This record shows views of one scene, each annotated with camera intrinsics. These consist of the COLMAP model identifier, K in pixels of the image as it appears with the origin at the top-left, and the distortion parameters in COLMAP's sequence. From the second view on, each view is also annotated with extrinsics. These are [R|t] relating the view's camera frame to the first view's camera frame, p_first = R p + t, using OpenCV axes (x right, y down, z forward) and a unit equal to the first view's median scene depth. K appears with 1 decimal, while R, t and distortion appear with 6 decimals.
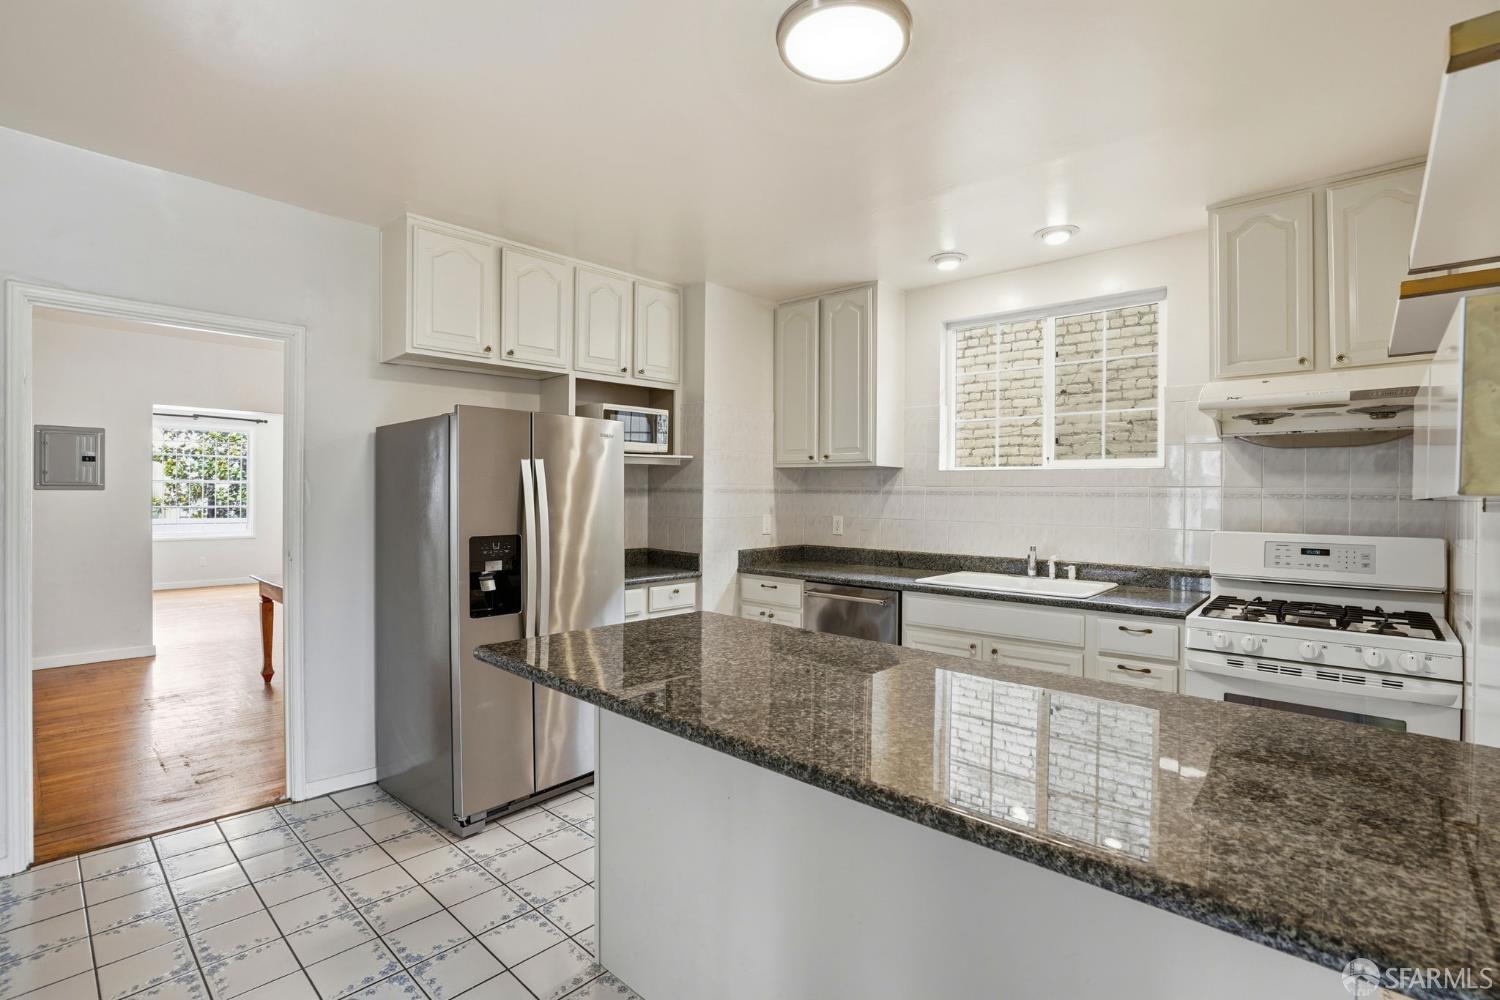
lens RADIAL K [[704.9, 0, 794.2], [0, 704.9, 508.9], [0, 0, 1]] dist [-0.028574, 0.006497]
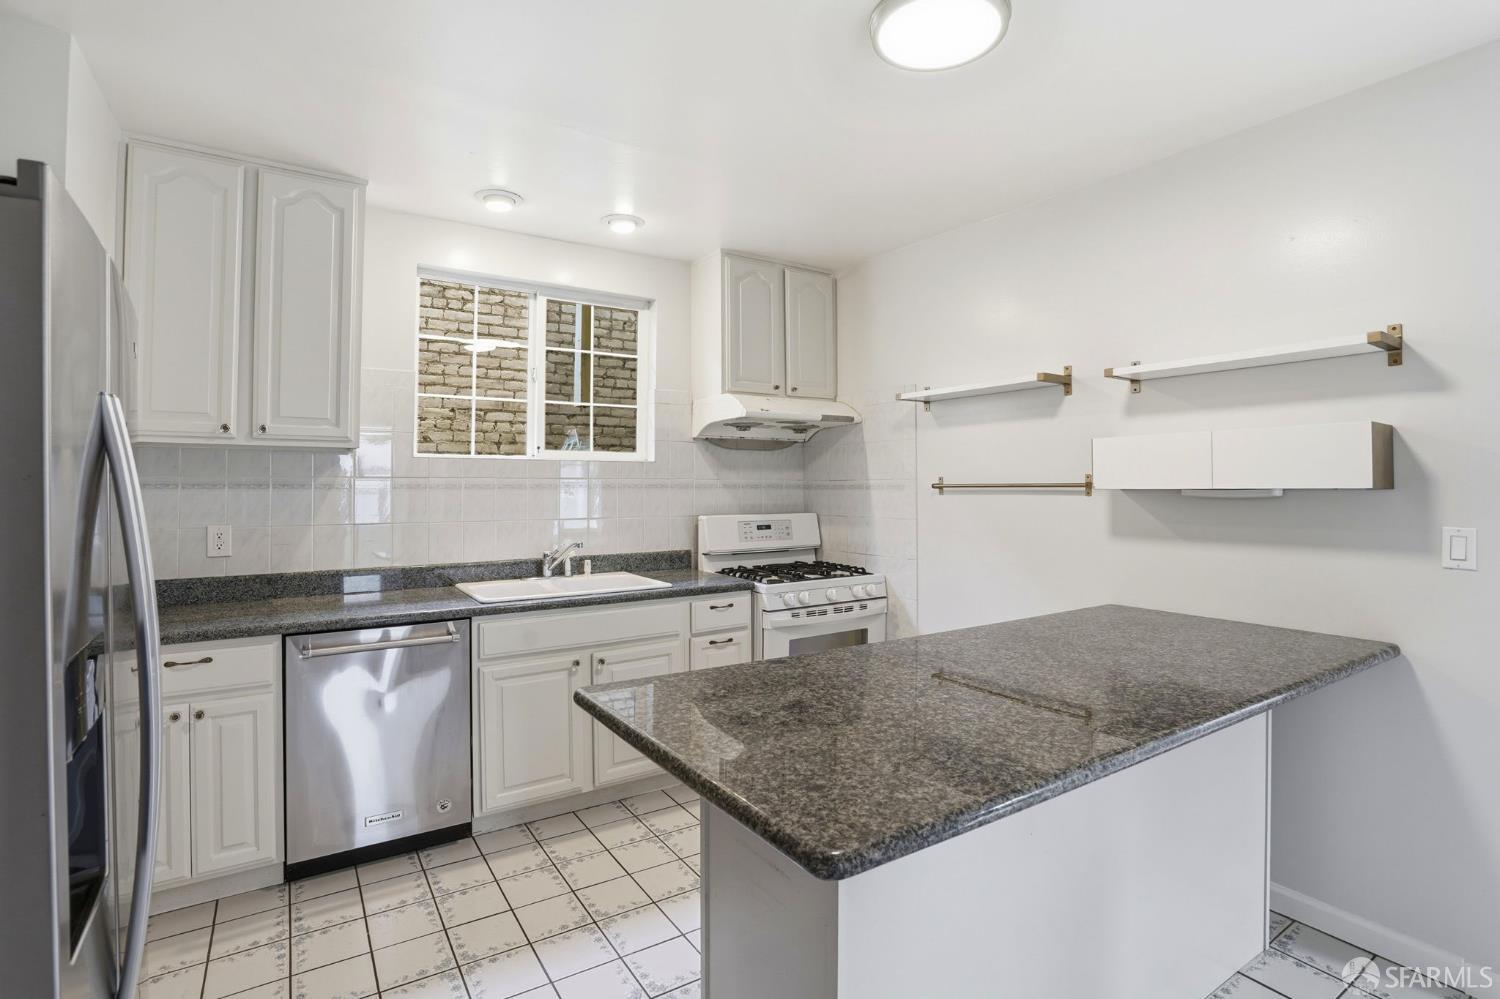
lens RADIAL K [[704.9, 0, 740.0], [0, 704.9, 485.8], [0, 0, 1]] dist [-0.028574, 0.006497]
pose [[0.306061, -0.009959, 0.951960, -0.427185], [0.023901, 0.999710, 0.002774, -0.017610], [-0.951712, 0.021904, 0.306211, 0.453106]]
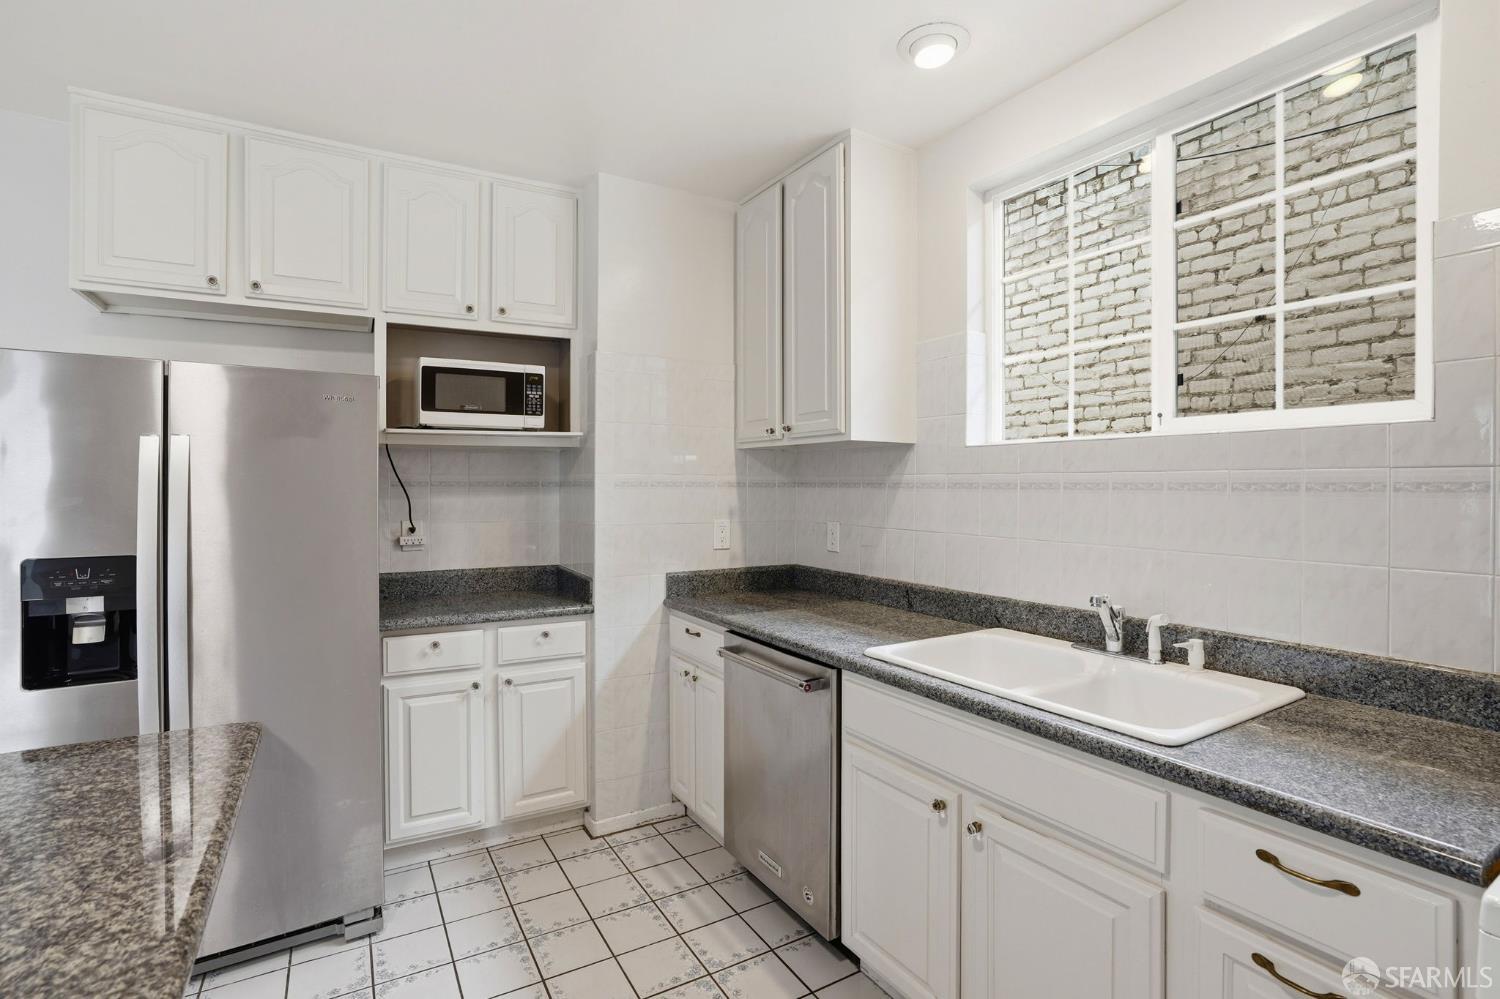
lens RADIAL K [[704.9, 0, 784.2], [0, 704.9, 496.2], [0, 0, 1]] dist [-0.028574, 0.006497]
pose [[0.950766, -0.001230, -0.309906, 0.254375], [-0.002469, 0.999930, -0.011542, -0.007161], [0.309899, 0.011739, 0.950697, 0.430837]]
